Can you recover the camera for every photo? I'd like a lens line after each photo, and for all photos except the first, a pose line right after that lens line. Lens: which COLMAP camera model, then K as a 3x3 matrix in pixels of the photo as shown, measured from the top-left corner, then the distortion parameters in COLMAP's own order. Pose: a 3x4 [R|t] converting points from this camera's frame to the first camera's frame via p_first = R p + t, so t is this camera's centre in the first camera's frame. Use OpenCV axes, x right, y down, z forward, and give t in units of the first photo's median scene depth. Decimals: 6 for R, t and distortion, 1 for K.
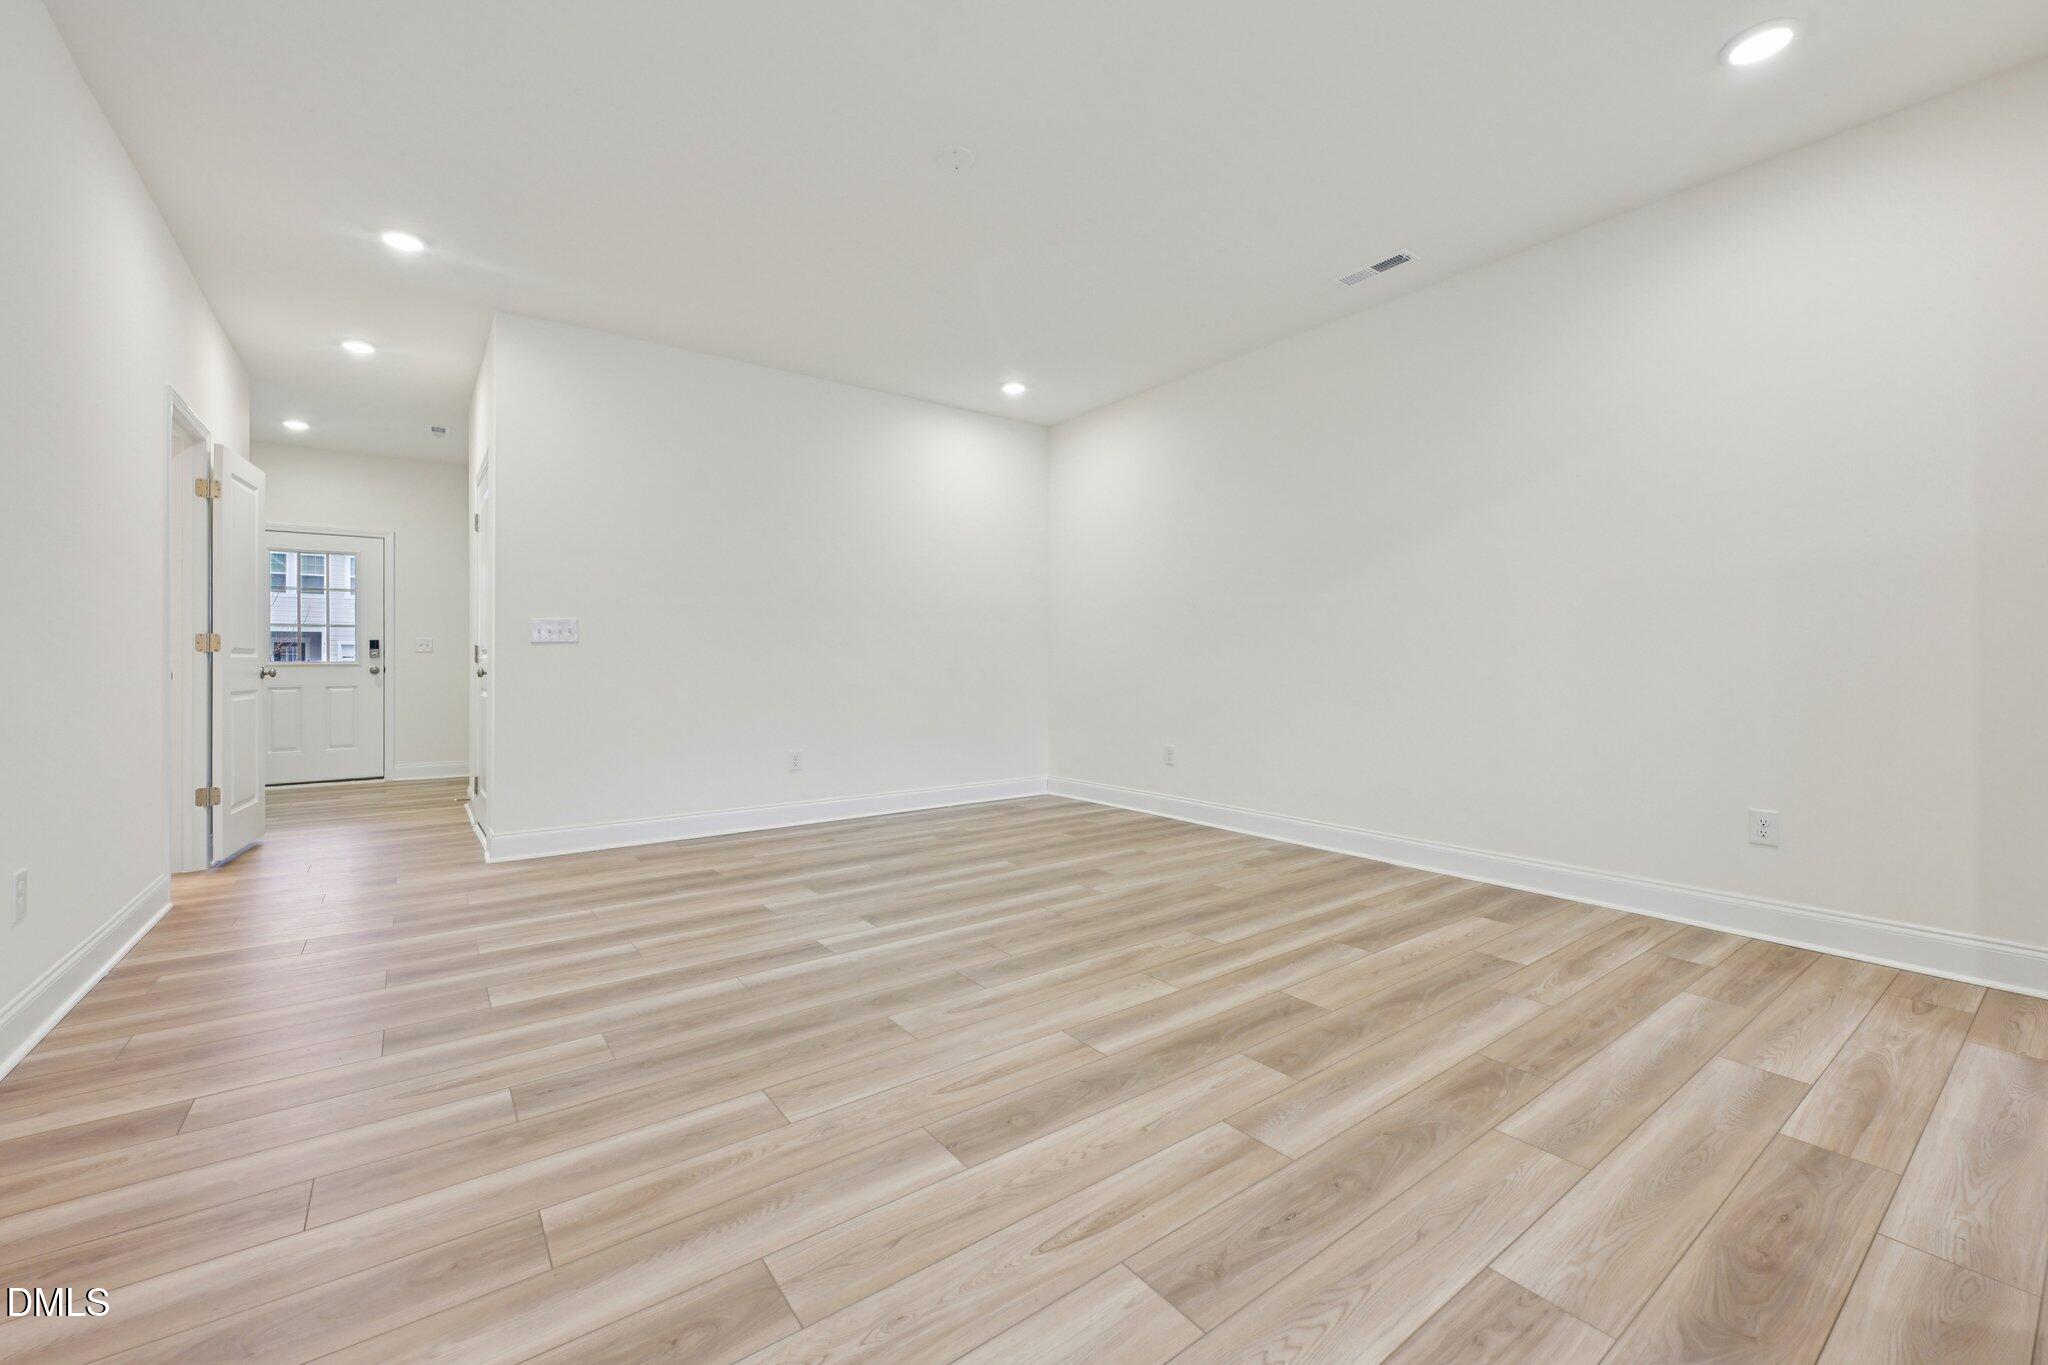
lens RADIAL K [[818.7, 0, 1021.1], [0, 818.7, 666.2], [0, 0, 1]] dist [-0.000305, -0.000181]
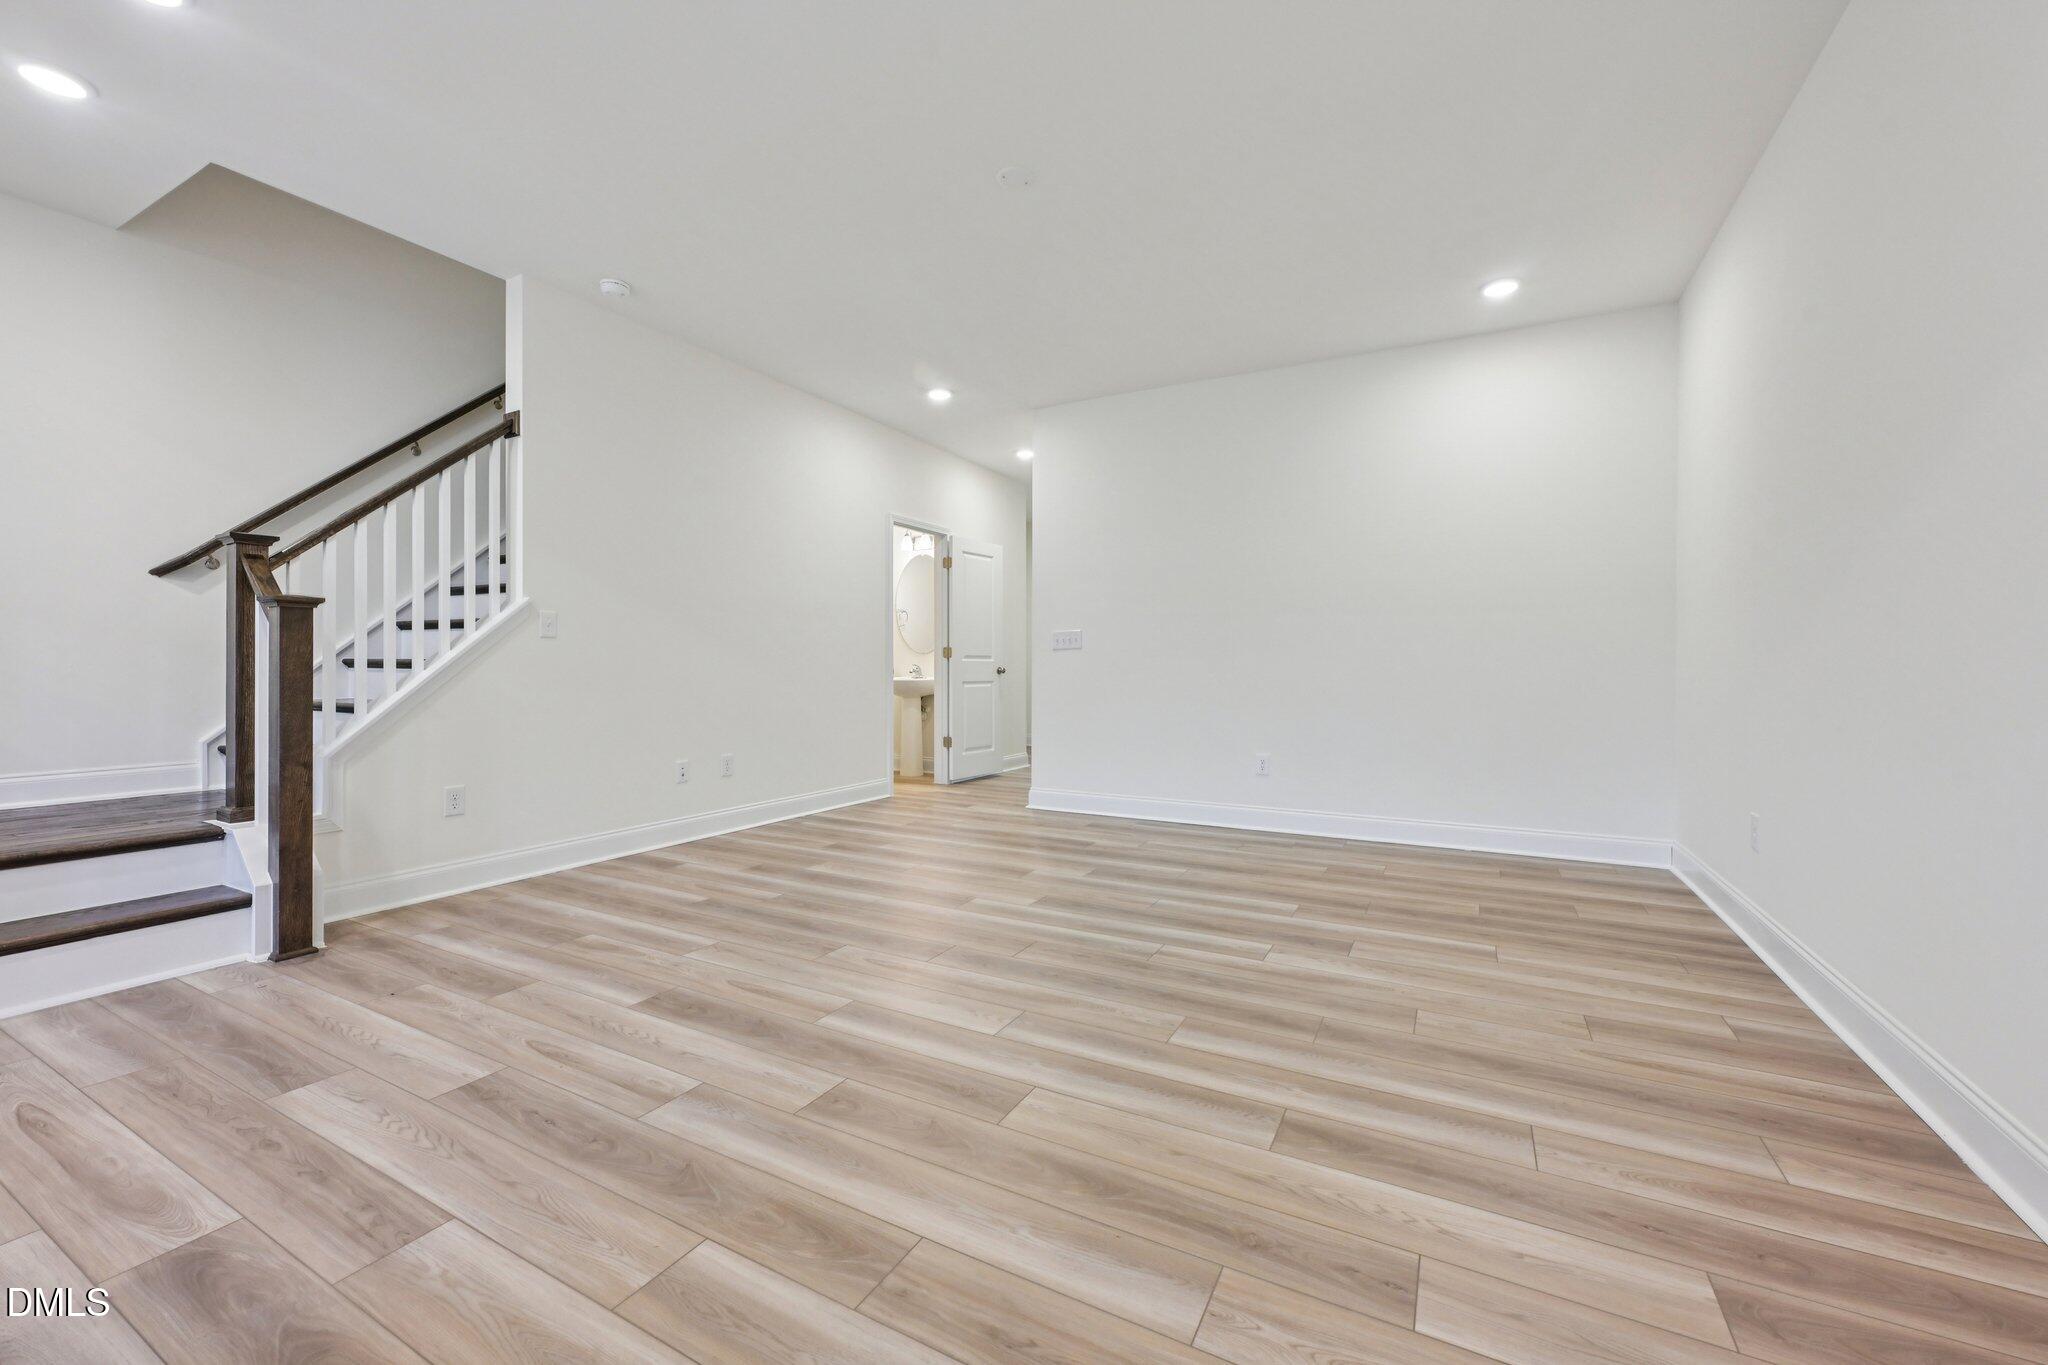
lens RADIAL K [[818.7, 0, 1021.1], [0, 818.7, 666.2], [0, 0, 1]] dist [-0.000305, -0.000181]
pose [[0.424457, 0.003545, -0.905441, 0.991512], [-0.006669, 0.999977, 0.000789, -0.002458], [0.905424, 0.005703, 0.424471, 0.644200]]
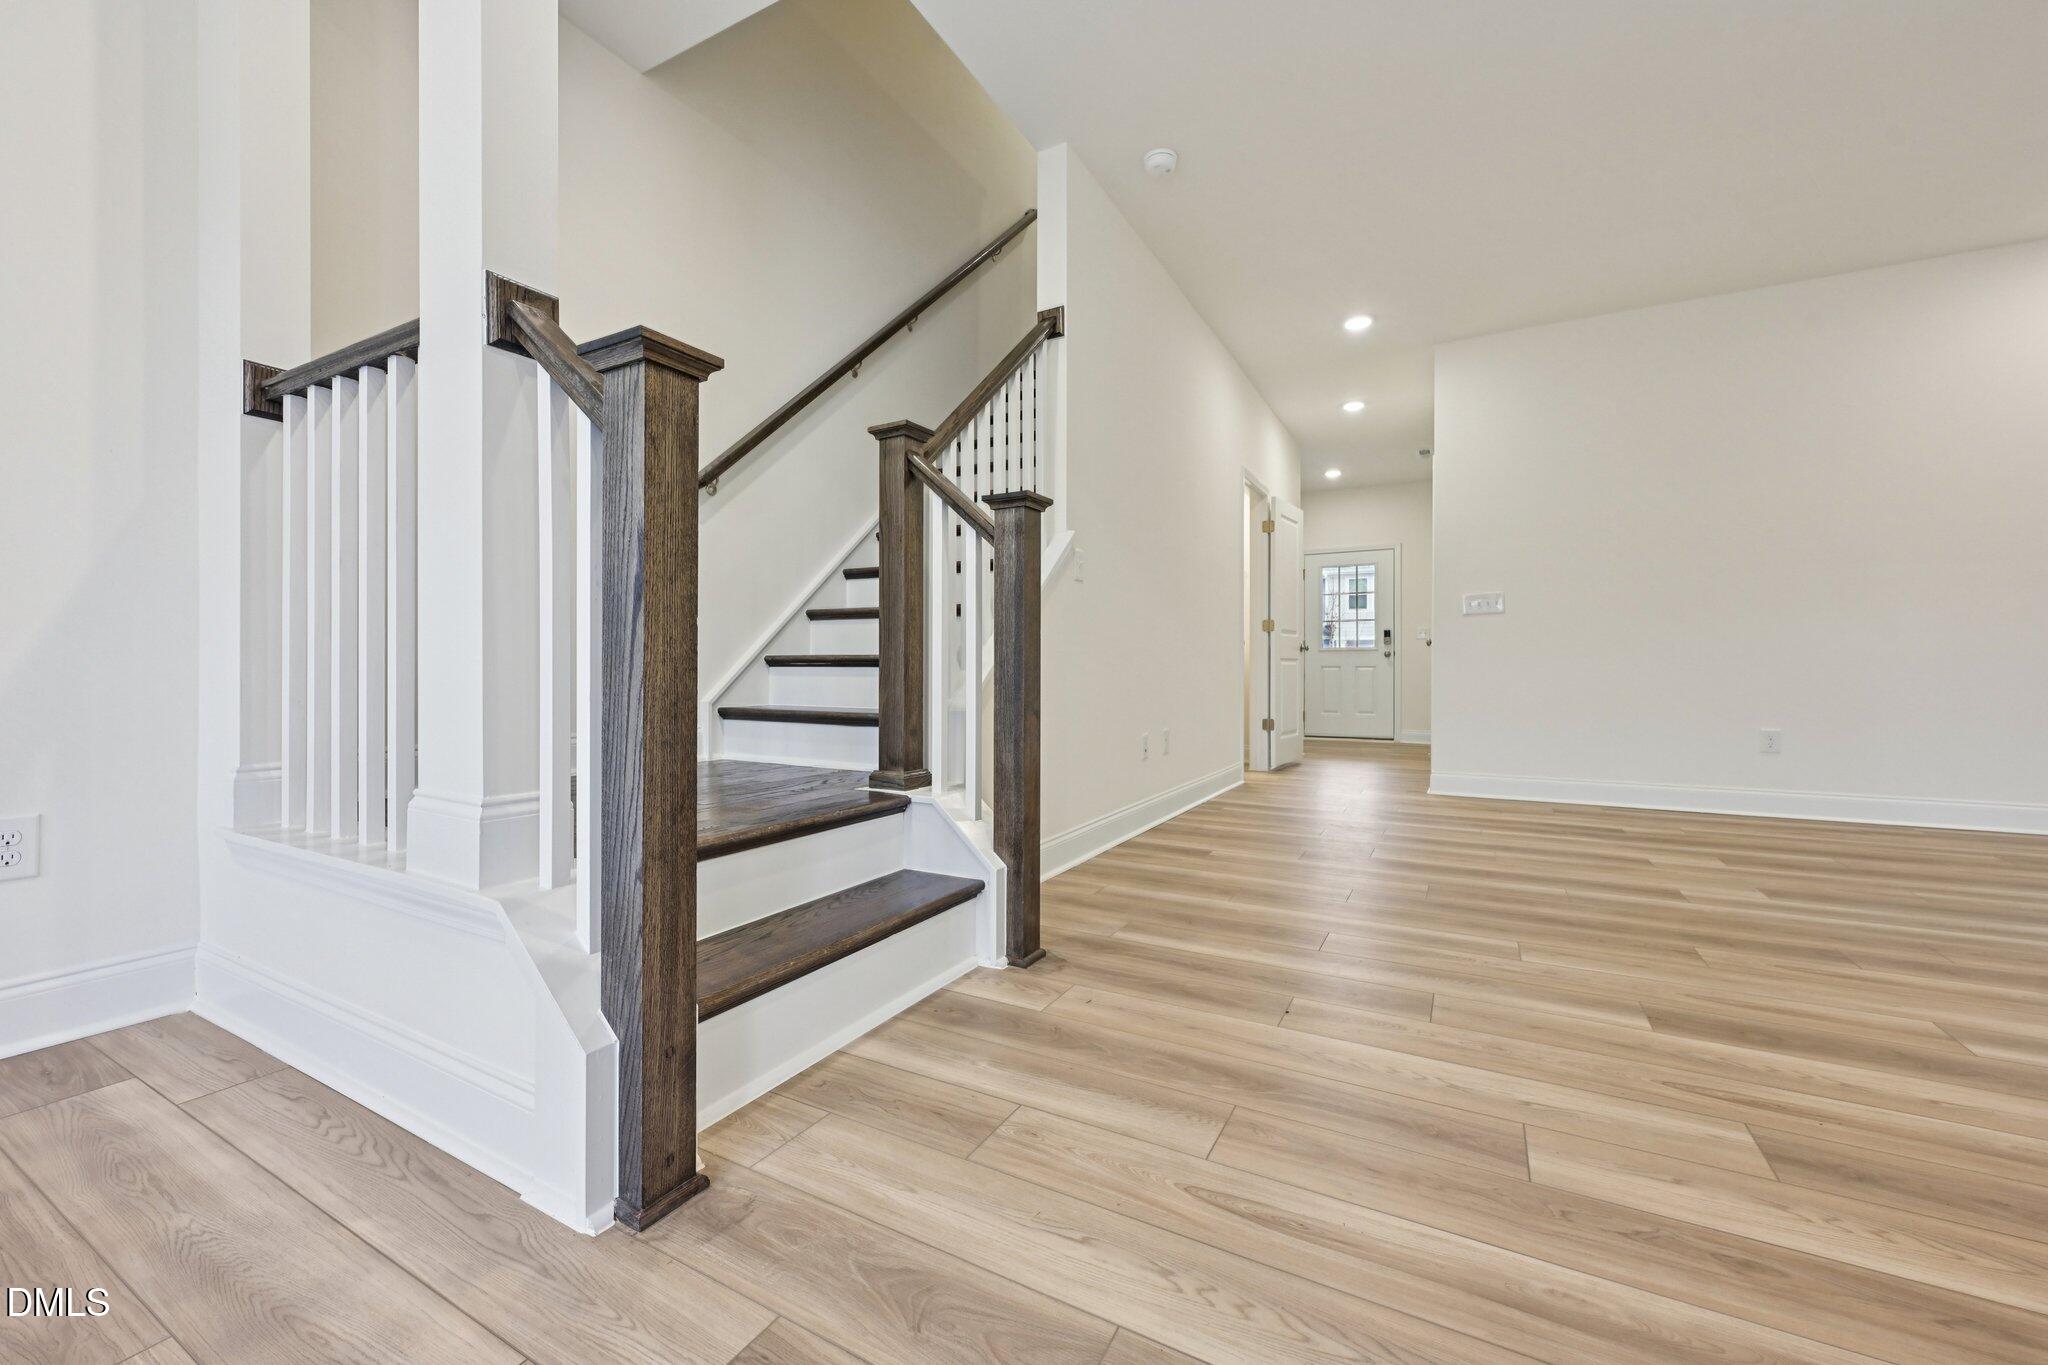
lens RADIAL K [[819.1, 0, 1014.2], [0, 819.1, 669.1], [0, 0, 1]] dist [-0.002257, -0.000256]
pose [[0.410674, 0.000004, -0.911782, 0.357821], [-0.004090, 0.999990, -0.001837, 0.093692], [0.911773, 0.004484, 0.410670, -0.125135]]
